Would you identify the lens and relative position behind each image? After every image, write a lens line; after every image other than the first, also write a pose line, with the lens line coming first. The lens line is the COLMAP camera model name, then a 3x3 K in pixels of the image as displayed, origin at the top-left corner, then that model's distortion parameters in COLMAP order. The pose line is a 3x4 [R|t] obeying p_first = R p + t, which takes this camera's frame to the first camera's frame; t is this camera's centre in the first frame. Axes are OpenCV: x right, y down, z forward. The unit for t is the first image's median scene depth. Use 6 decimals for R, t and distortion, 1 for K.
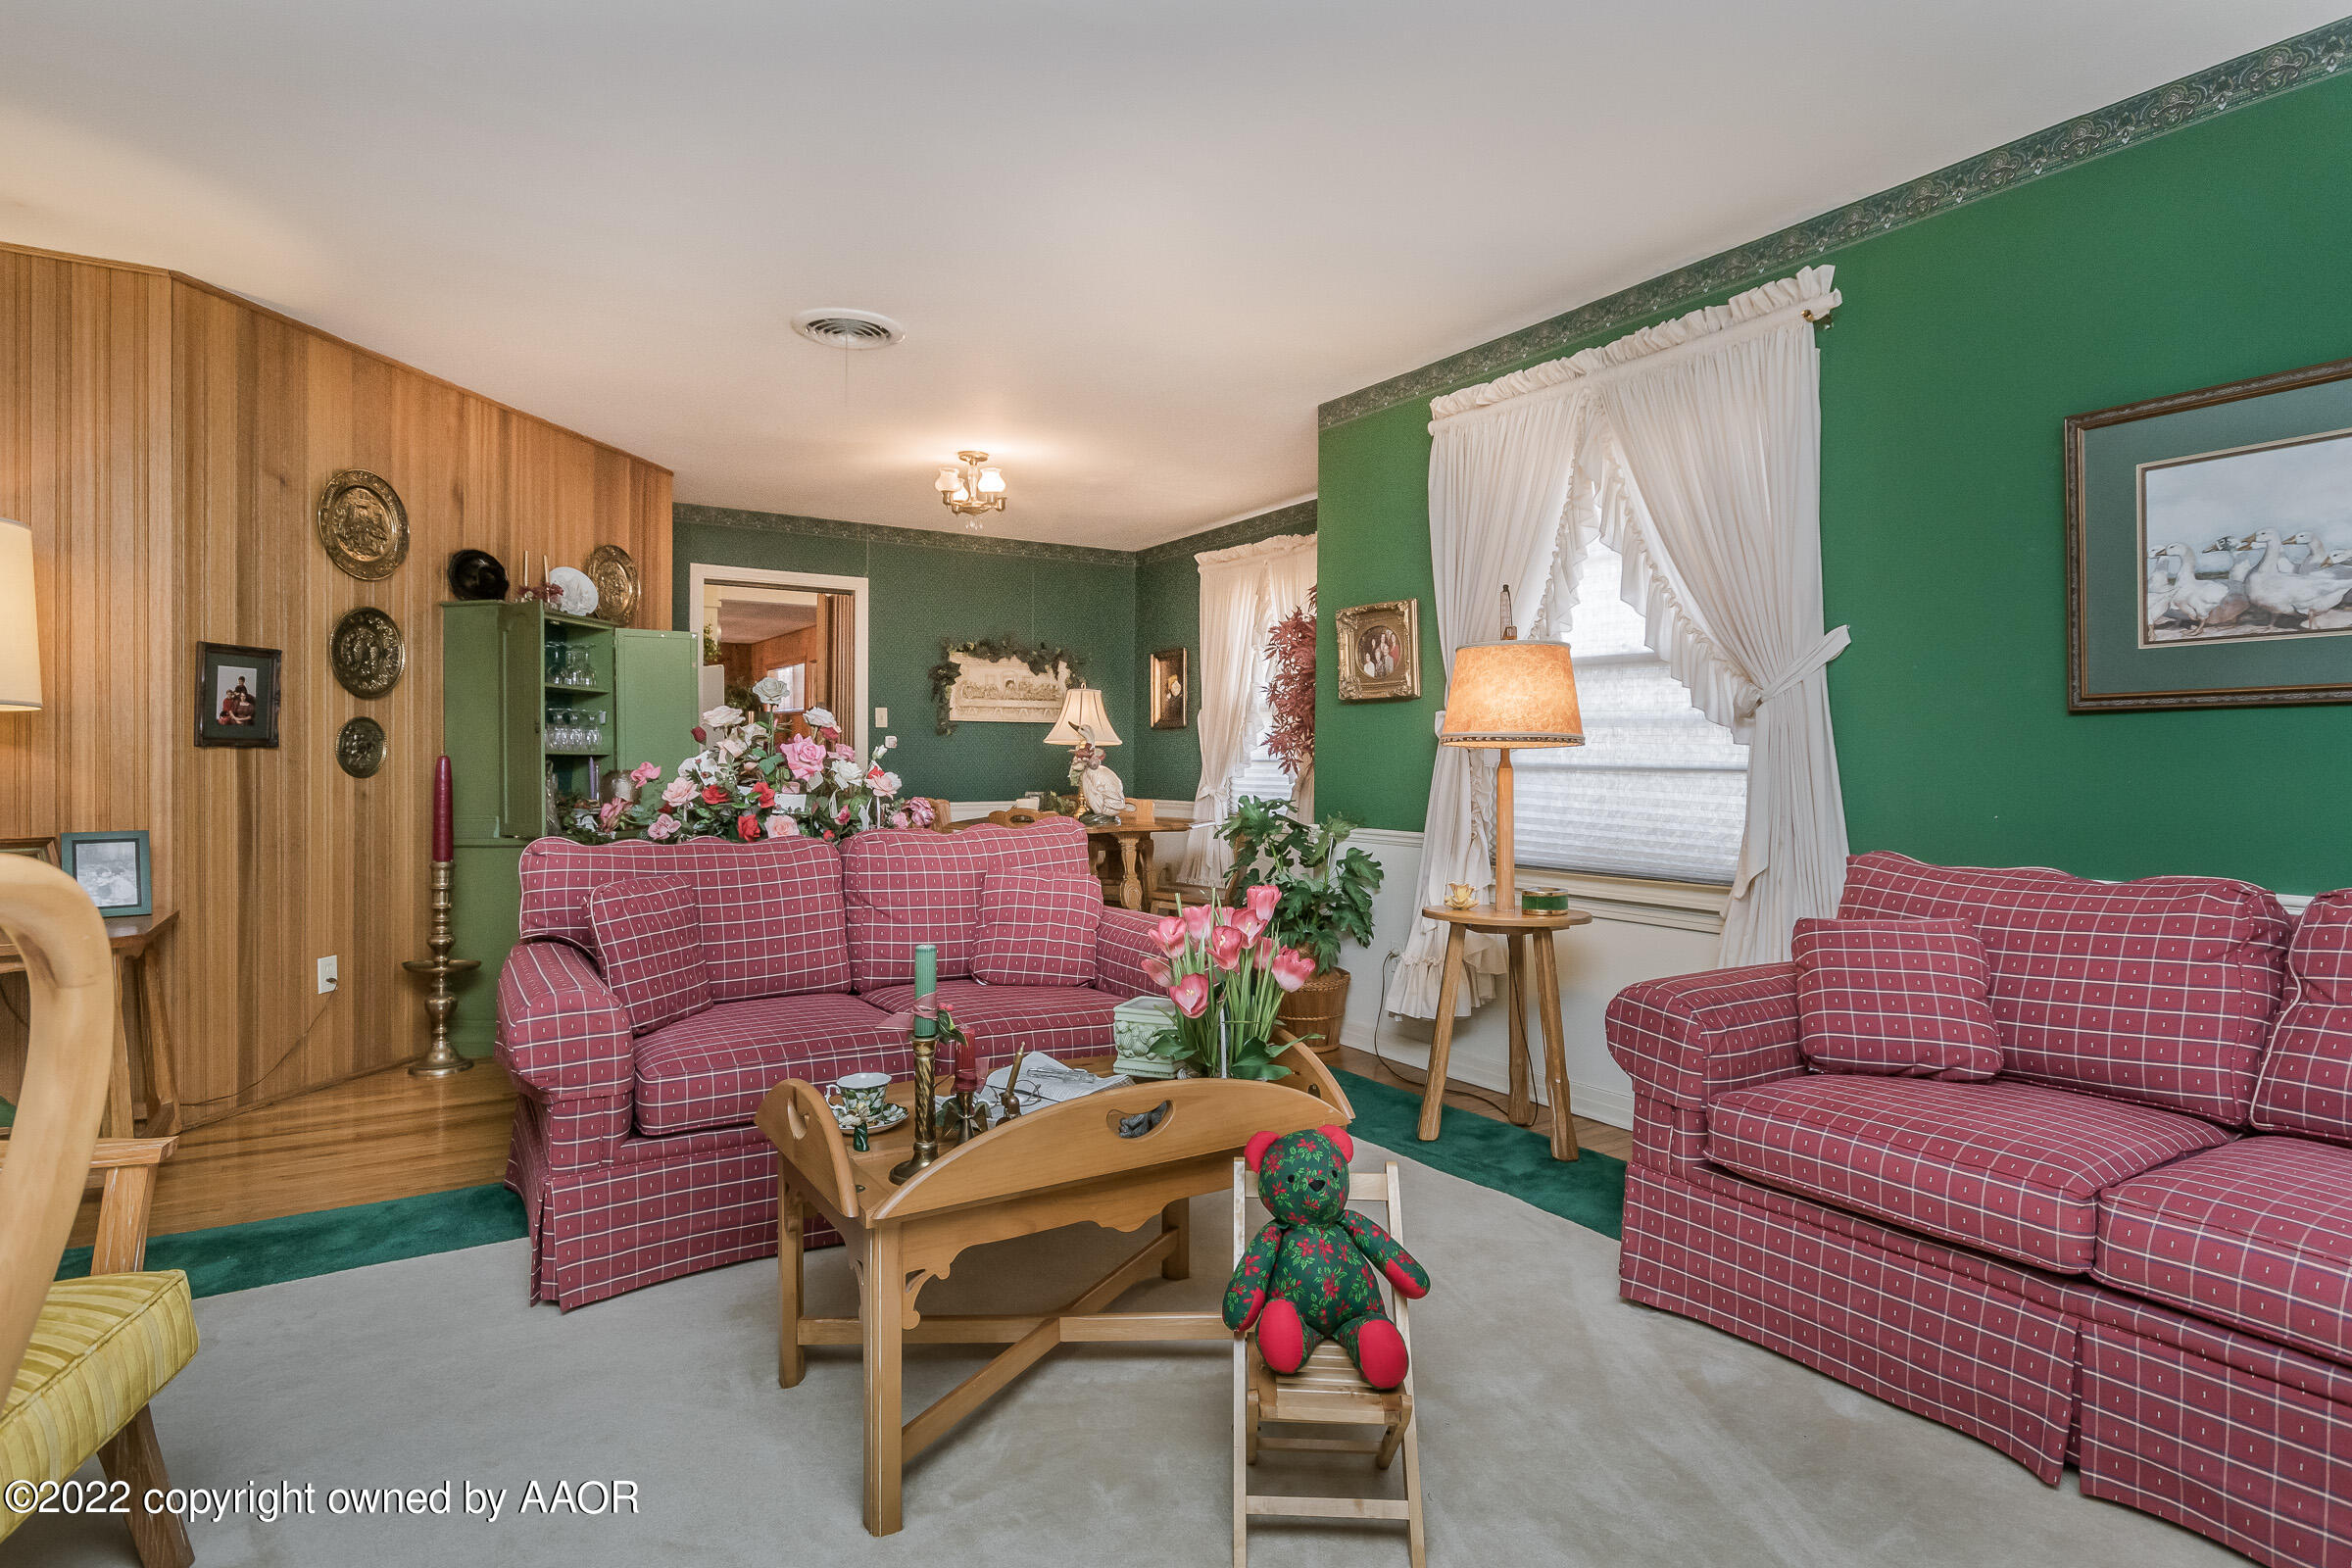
lens RADIAL K [[1215.6, 0, 1184.6], [0, 1215.6, 768.6], [0, 0, 1]] dist [0.001818, 0.000622]
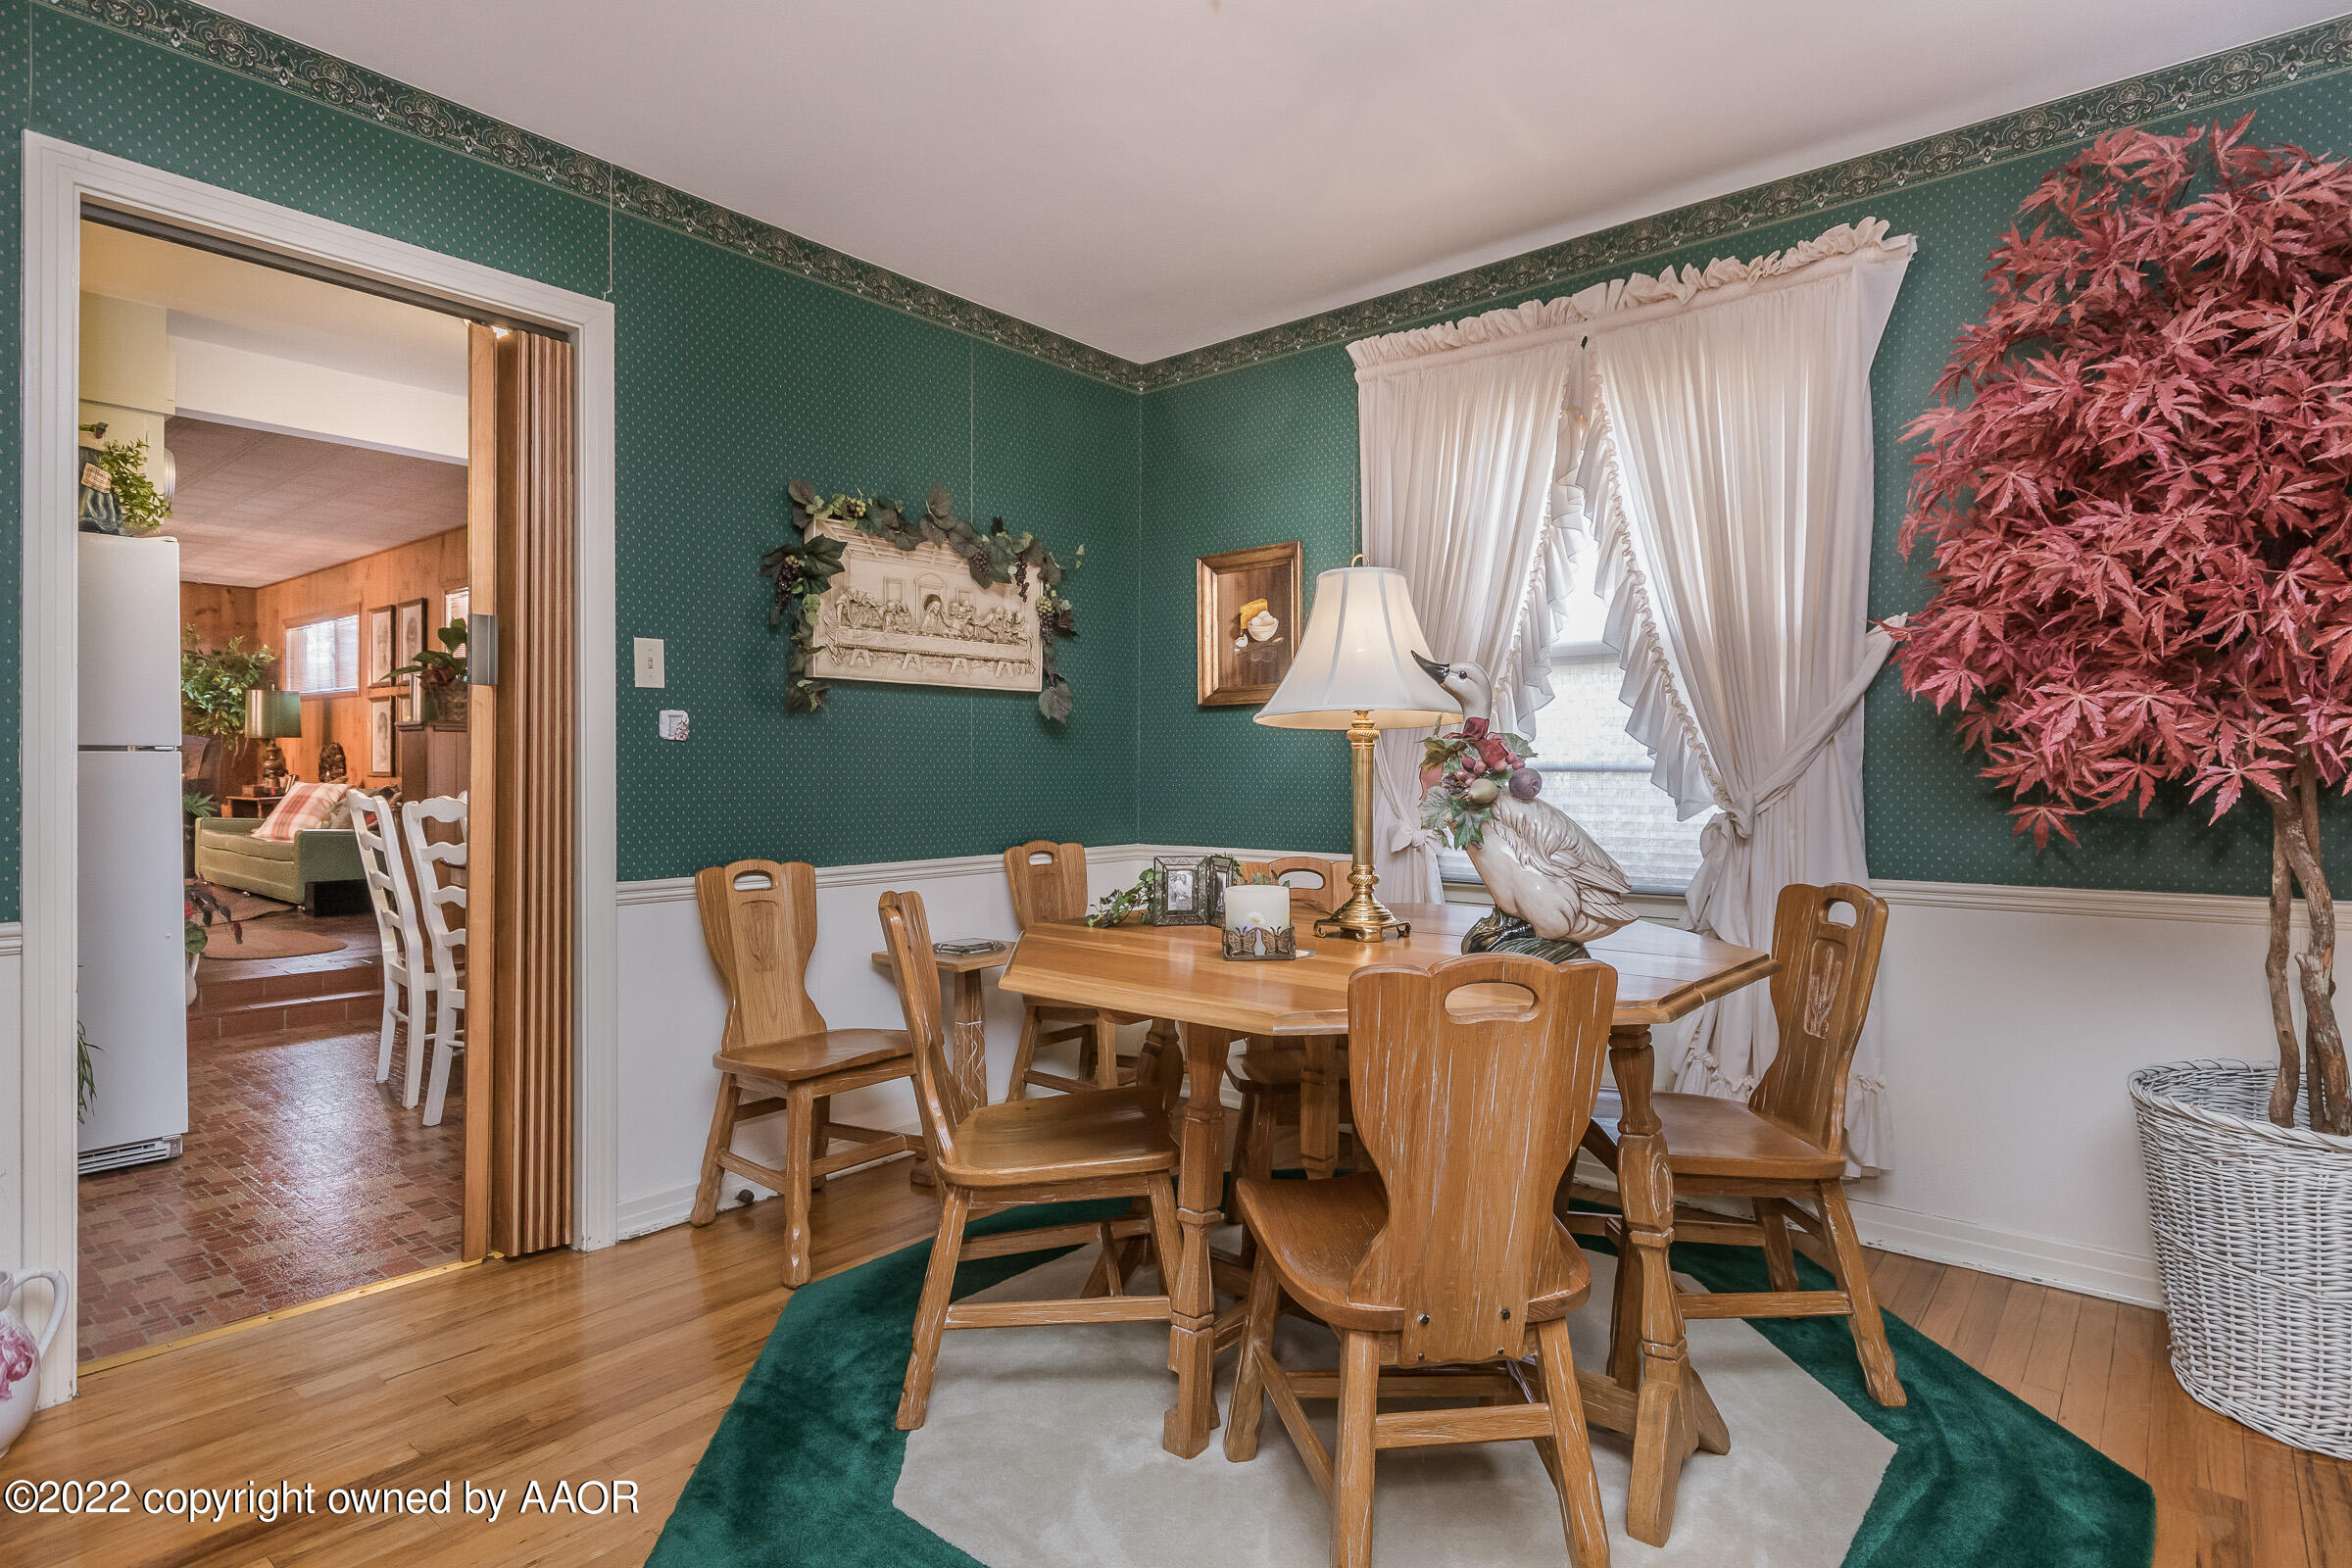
lens RADIAL K [[1215.6, 0, 1184.6], [0, 1215.6, 768.6], [0, 0, 1]] dist [0.001818, 0.000622]
pose [[0.952438, -0.000904, 0.304730, -0.199310], [0.003191, 0.999970, -0.007007, -0.004371], [-0.304715, 0.007646, 0.952413, 0.558400]]
